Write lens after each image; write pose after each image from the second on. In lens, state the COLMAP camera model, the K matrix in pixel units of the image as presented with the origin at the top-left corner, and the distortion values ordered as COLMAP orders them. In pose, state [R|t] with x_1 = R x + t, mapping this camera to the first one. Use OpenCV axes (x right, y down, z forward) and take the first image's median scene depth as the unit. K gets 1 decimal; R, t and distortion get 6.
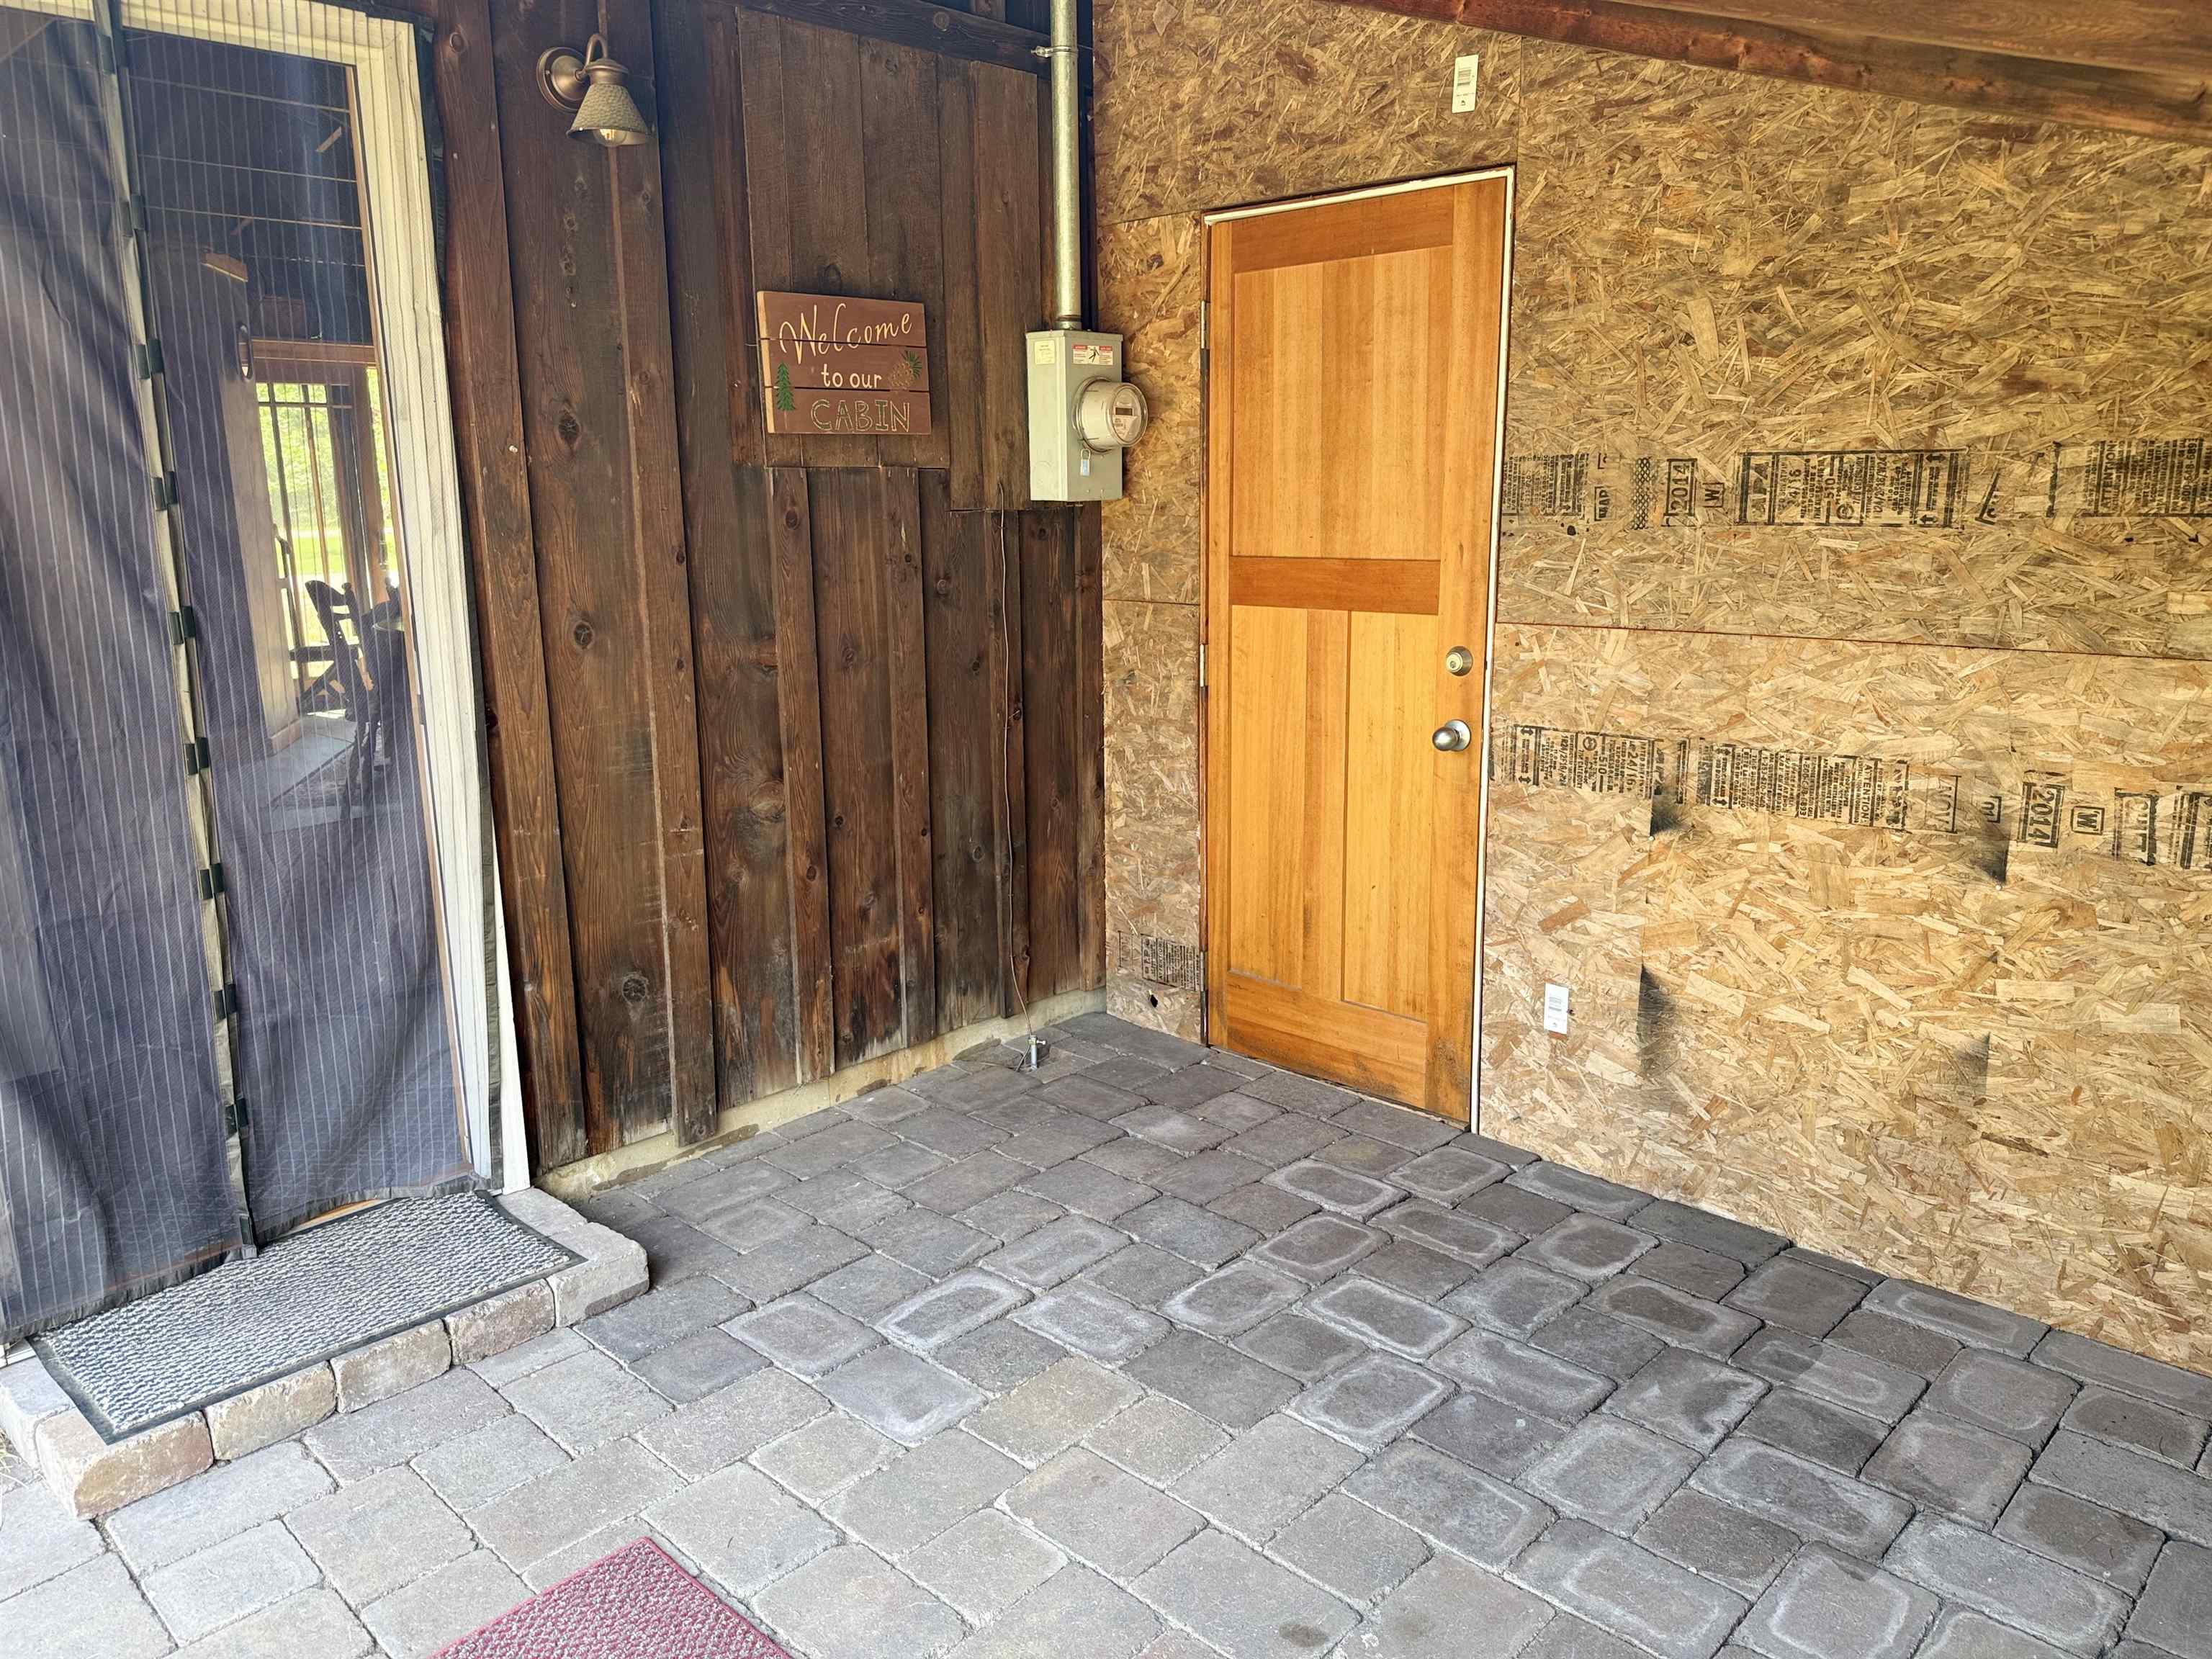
lens RADIAL K [[1549.9, 0, 1106.0], [0, 1549.9, 829.5], [0, 0, 1]] dist [0.067574, -0.089467]
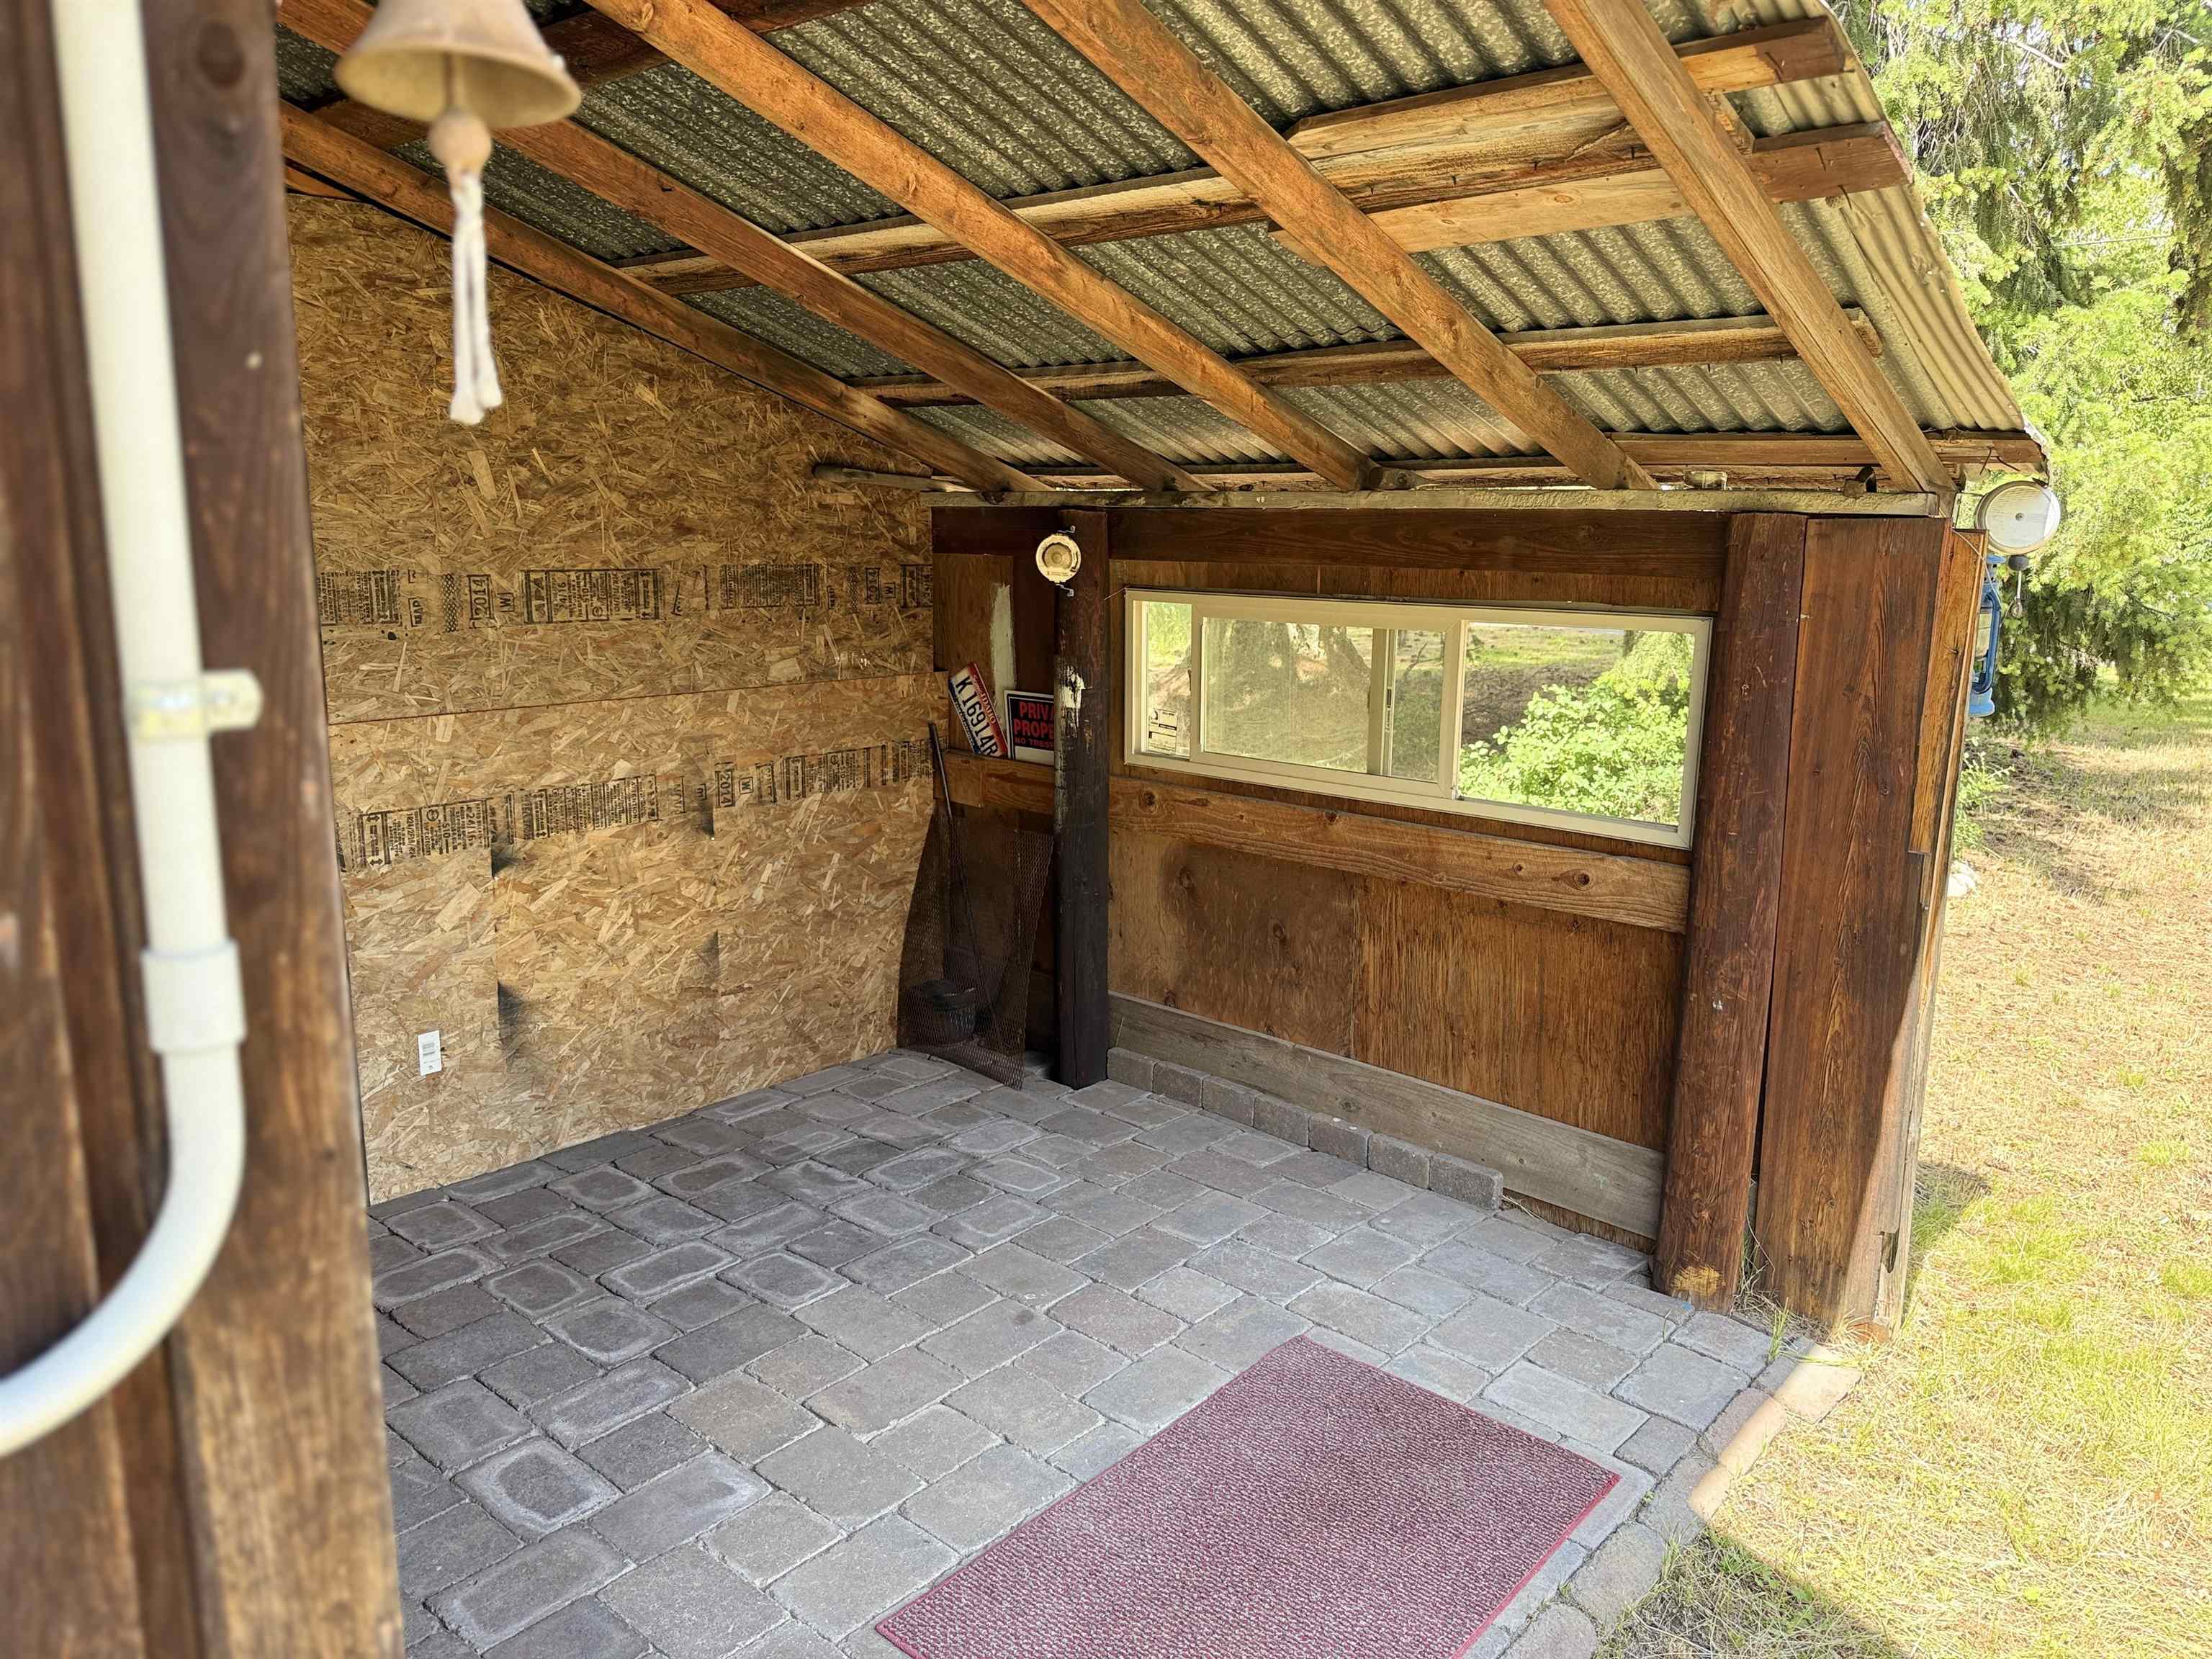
lens RADIAL K [[1564.0, 0, 1106.4], [0, 1564.0, 853.6], [0, 0, 1]] dist [0.075680, -0.139897]
pose [[-0.041120, -0.202437, 0.978432, -0.981069], [0.206474, 0.956401, 0.206557, -0.189047], [-0.977588, 0.210515, 0.002471, 0.578159]]
